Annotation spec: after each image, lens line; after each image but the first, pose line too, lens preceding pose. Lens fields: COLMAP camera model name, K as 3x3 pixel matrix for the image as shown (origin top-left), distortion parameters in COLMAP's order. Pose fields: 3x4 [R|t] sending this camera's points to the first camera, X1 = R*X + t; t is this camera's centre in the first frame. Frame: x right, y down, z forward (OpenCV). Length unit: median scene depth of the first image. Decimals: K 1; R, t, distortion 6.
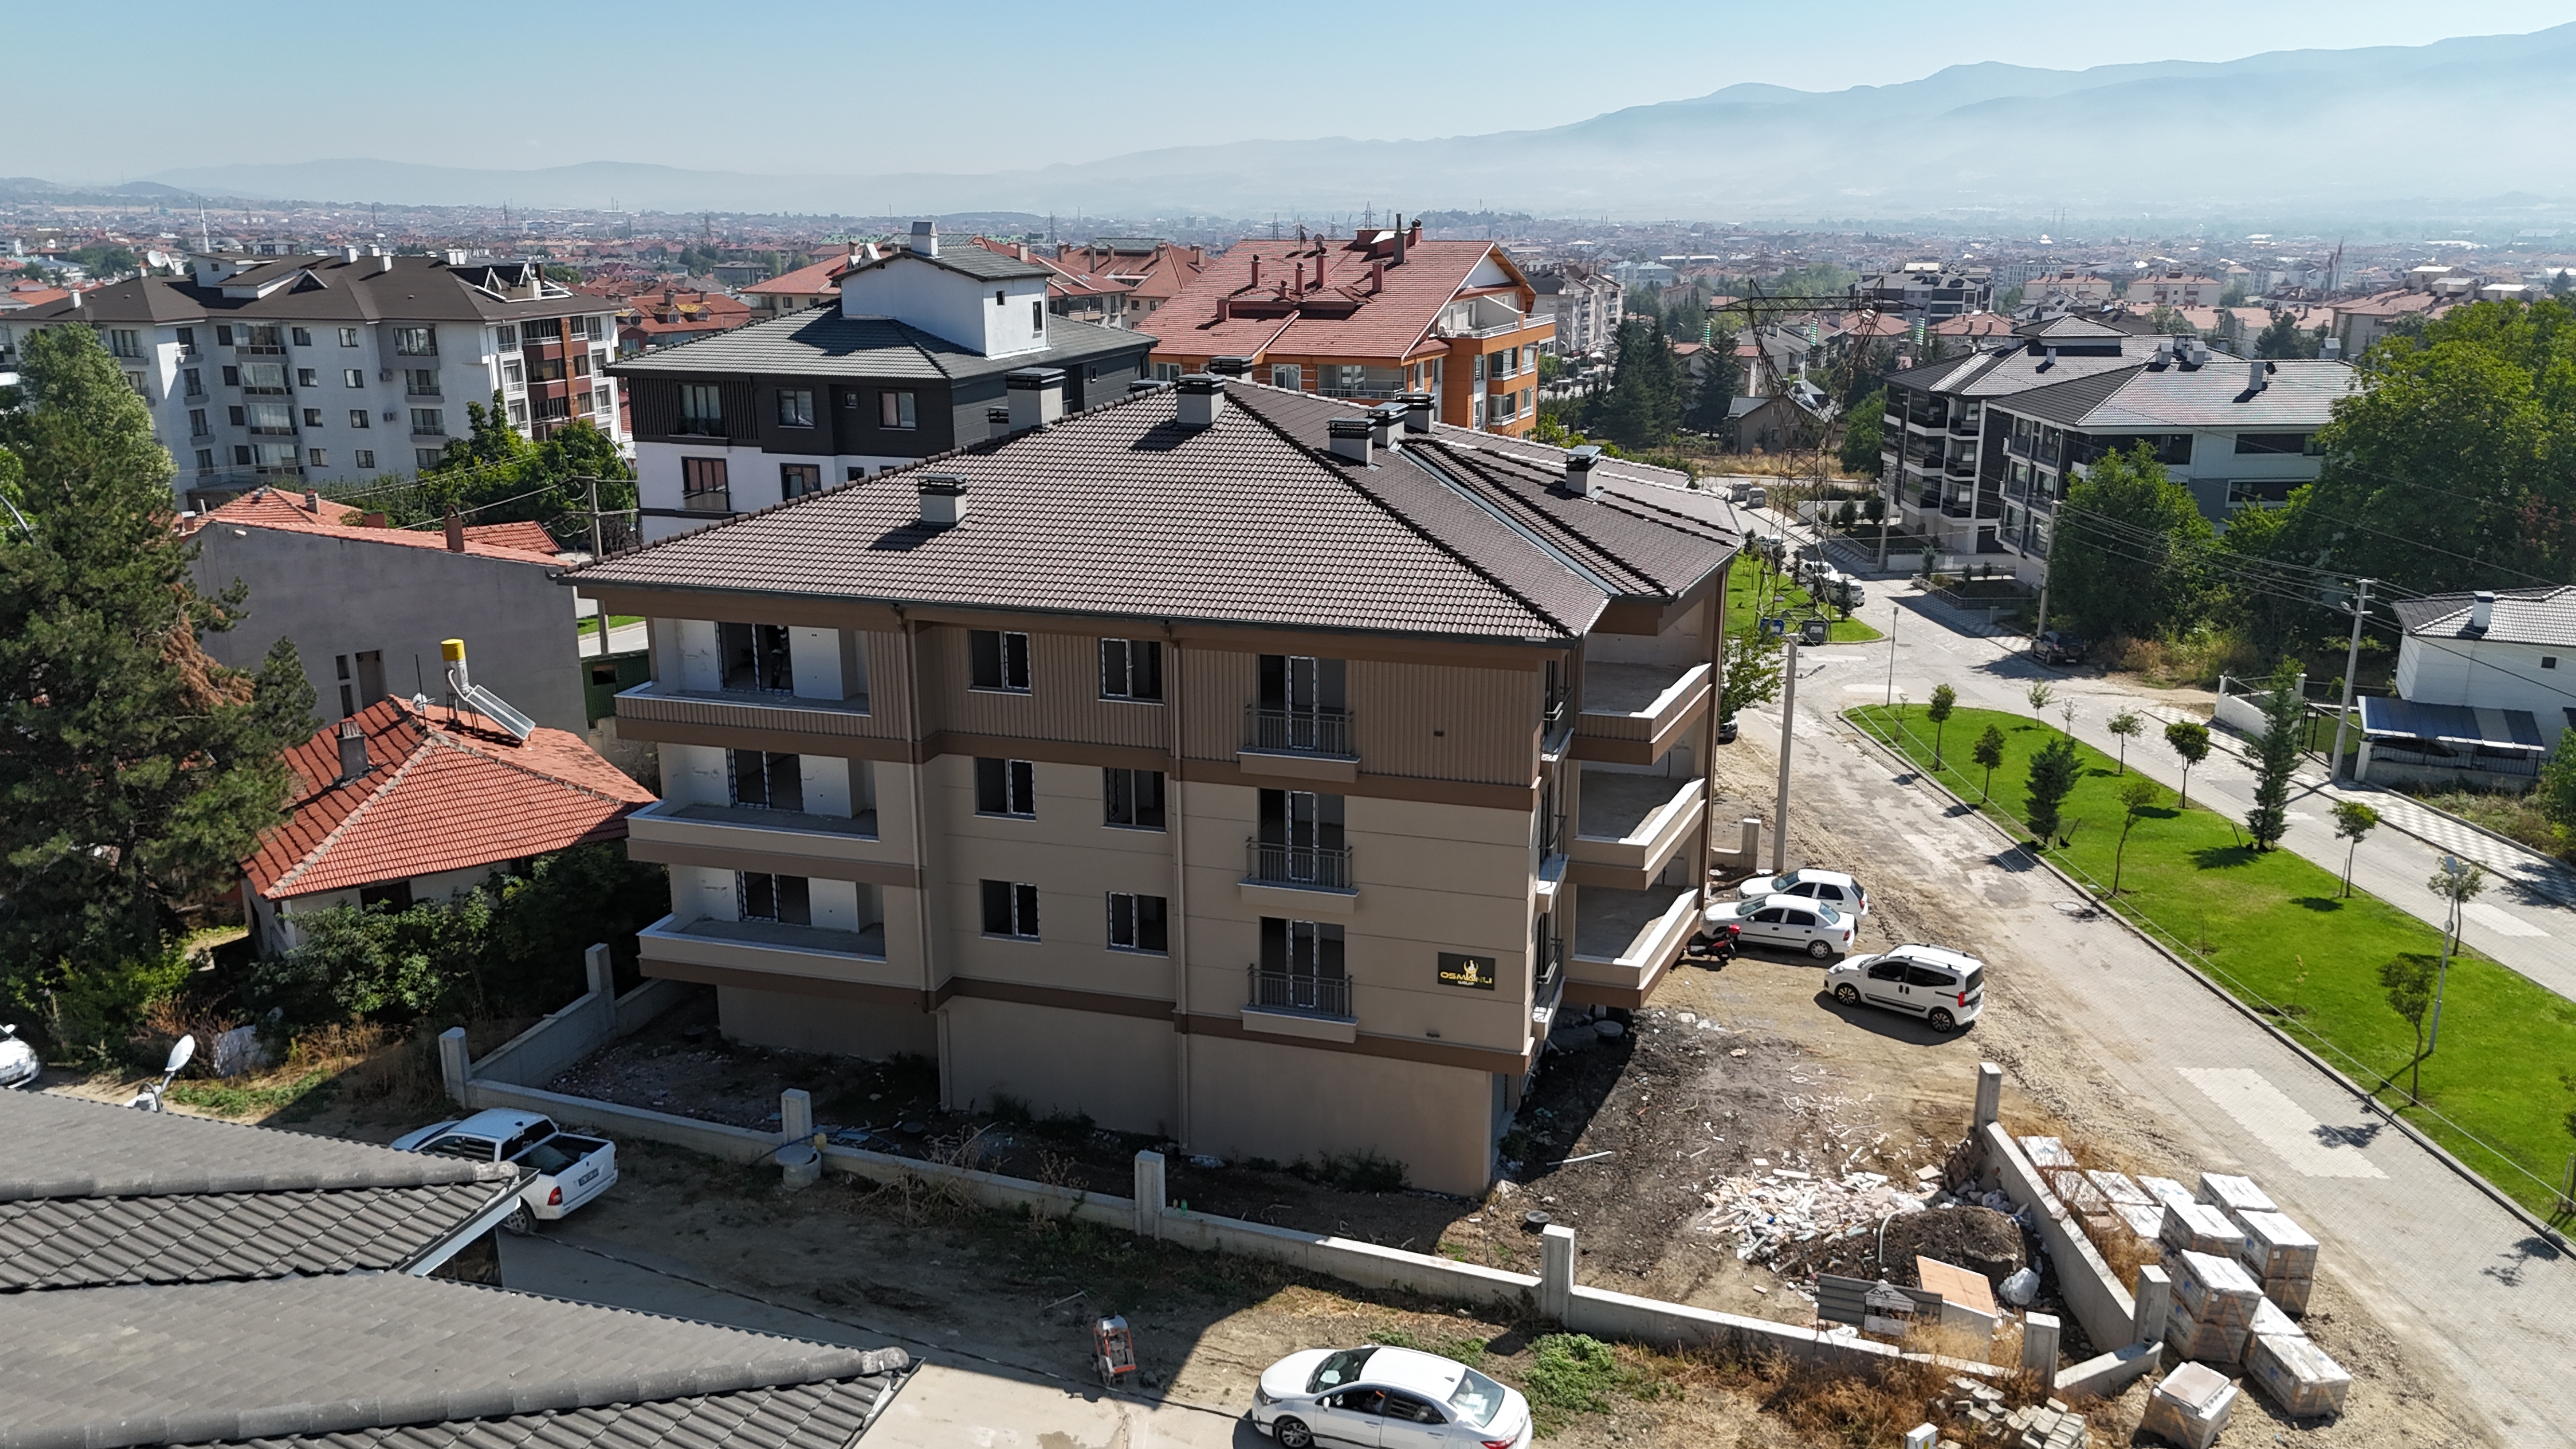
lens RADIAL K [[1903.0, 0, 1292.2], [0, 1903.0, 727.9], [0, 0, 1]] dist [0.063877, -0.059238]
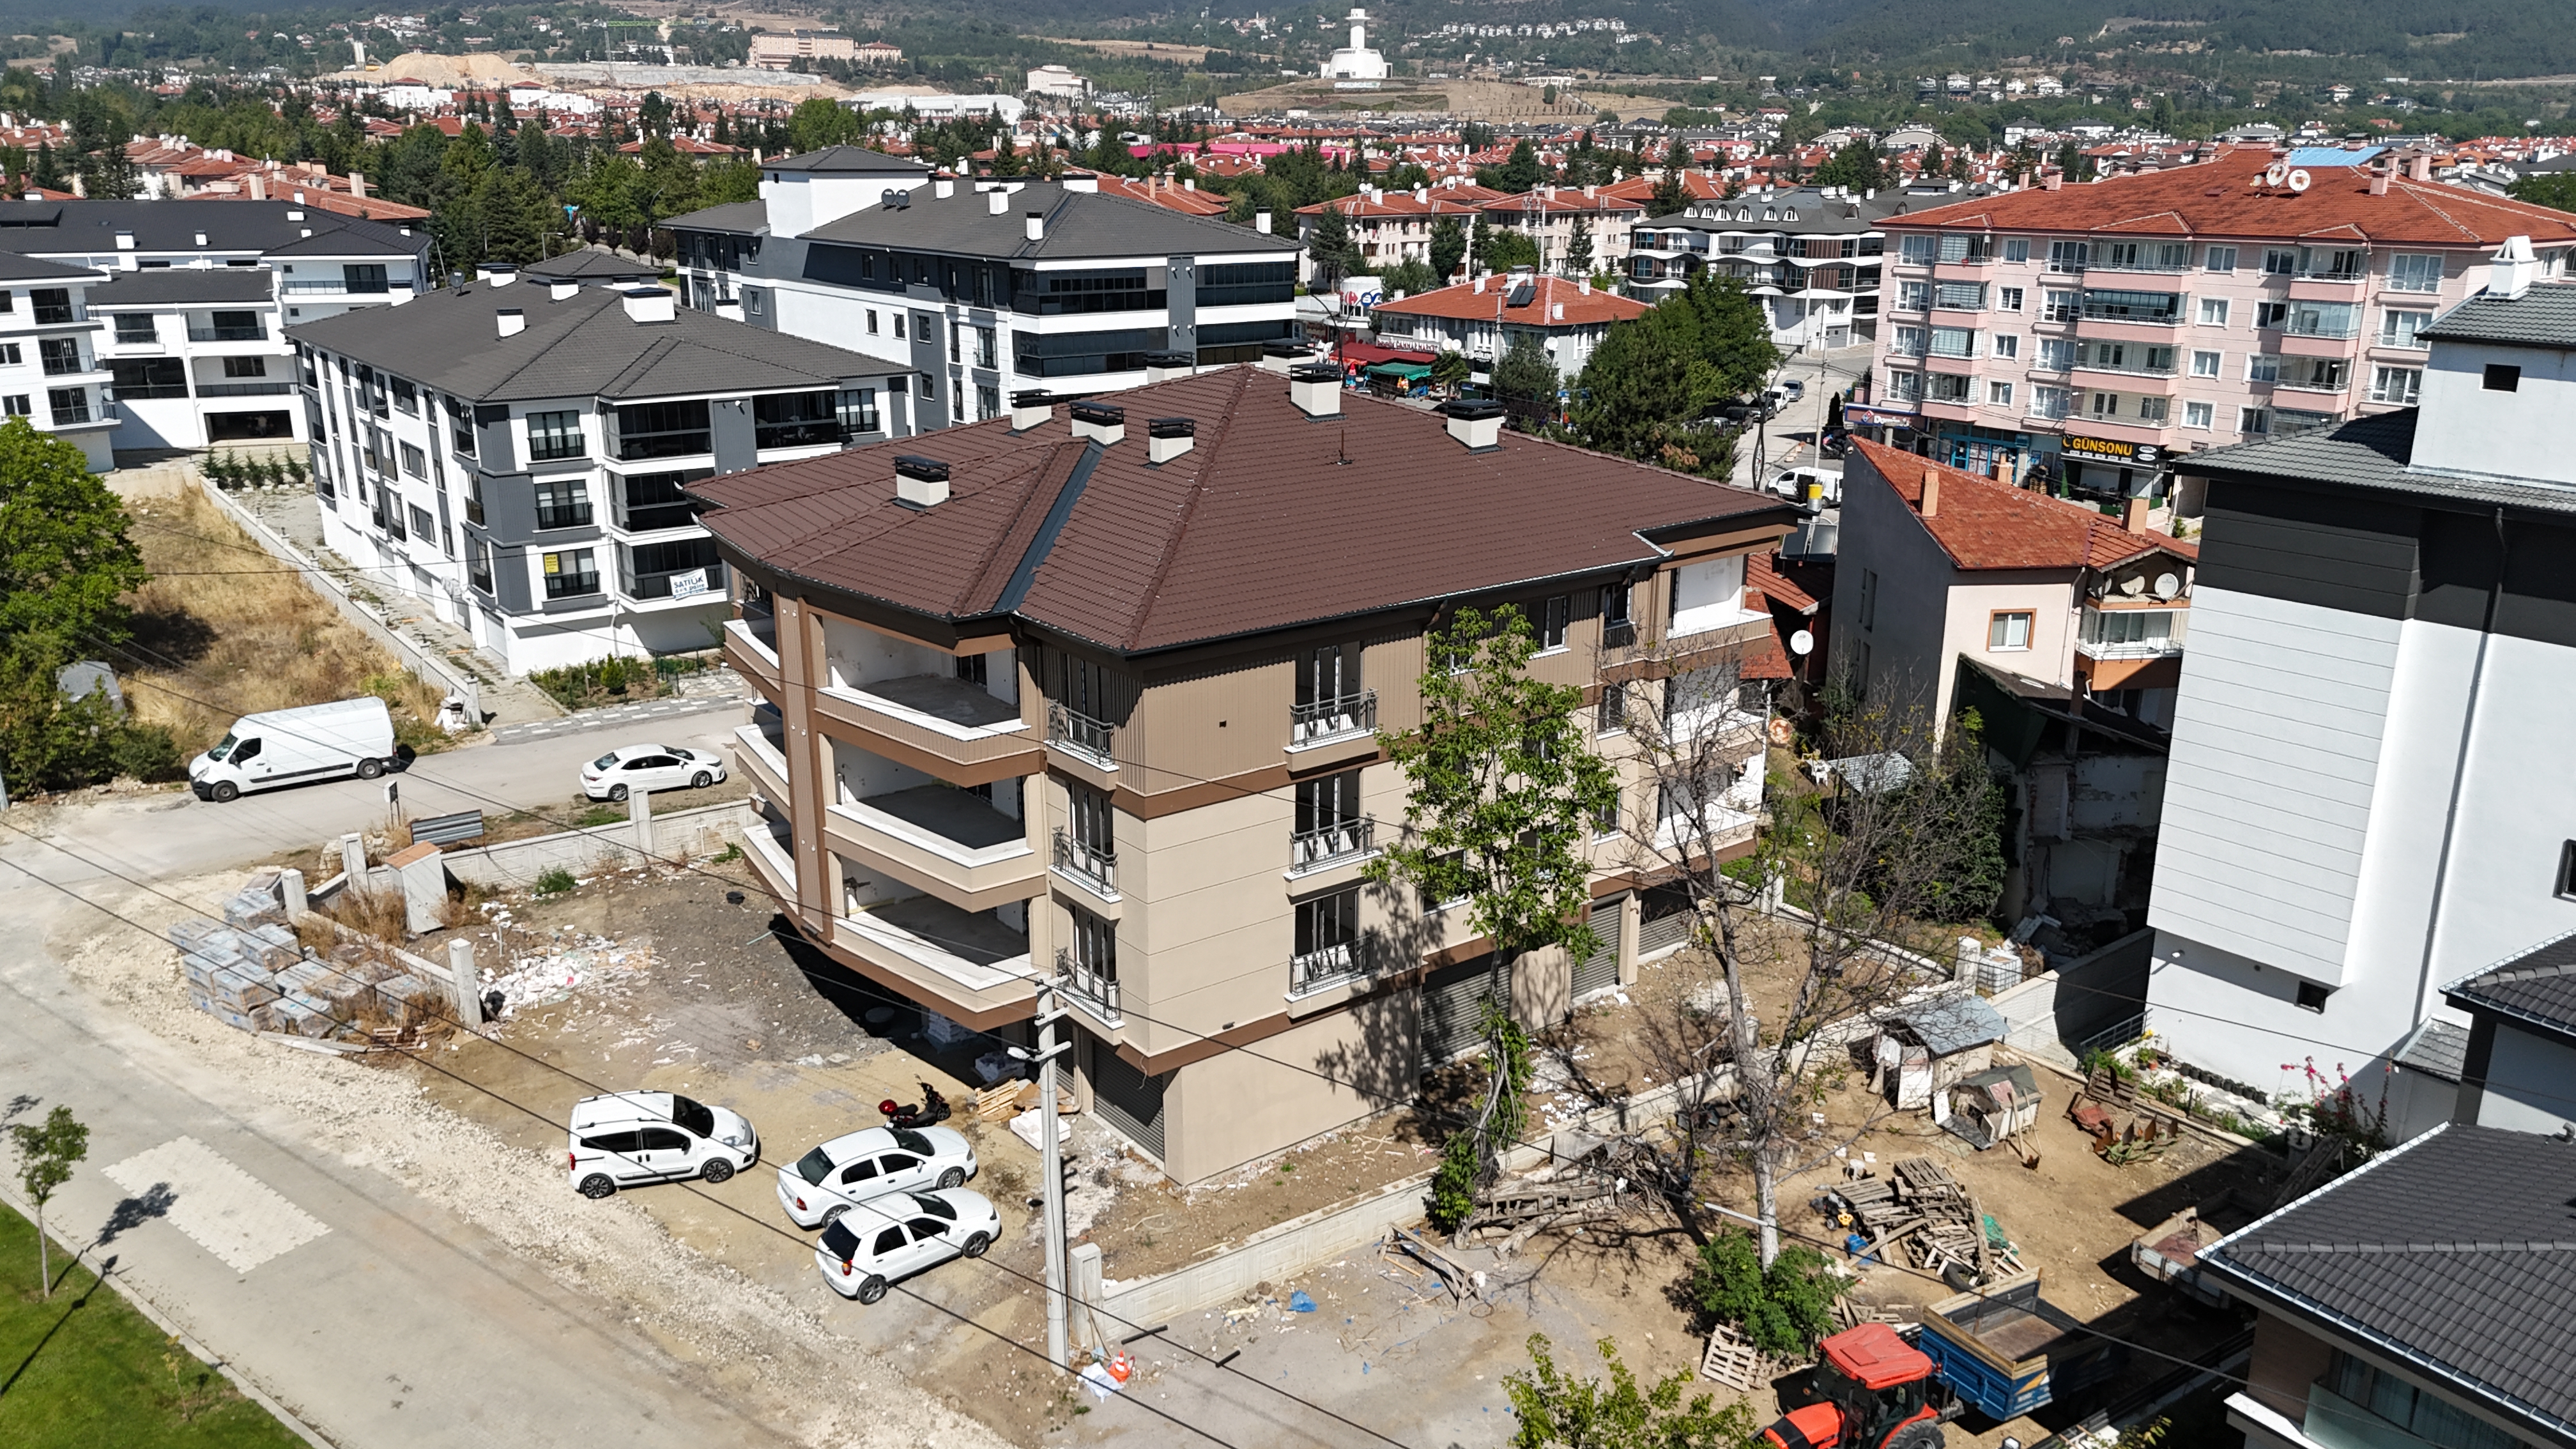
lens RADIAL K [[1903.0, 0, 1292.2], [0, 1903.0, 727.9], [0, 0, 1]] dist [0.063877, -0.059238]
pose [[-0.585435, 0.236421, -0.775481, 0.846250], [-0.215454, 0.876767, 0.429953, -0.494524], [0.781566, 0.418790, -0.462352, 1.685185]]
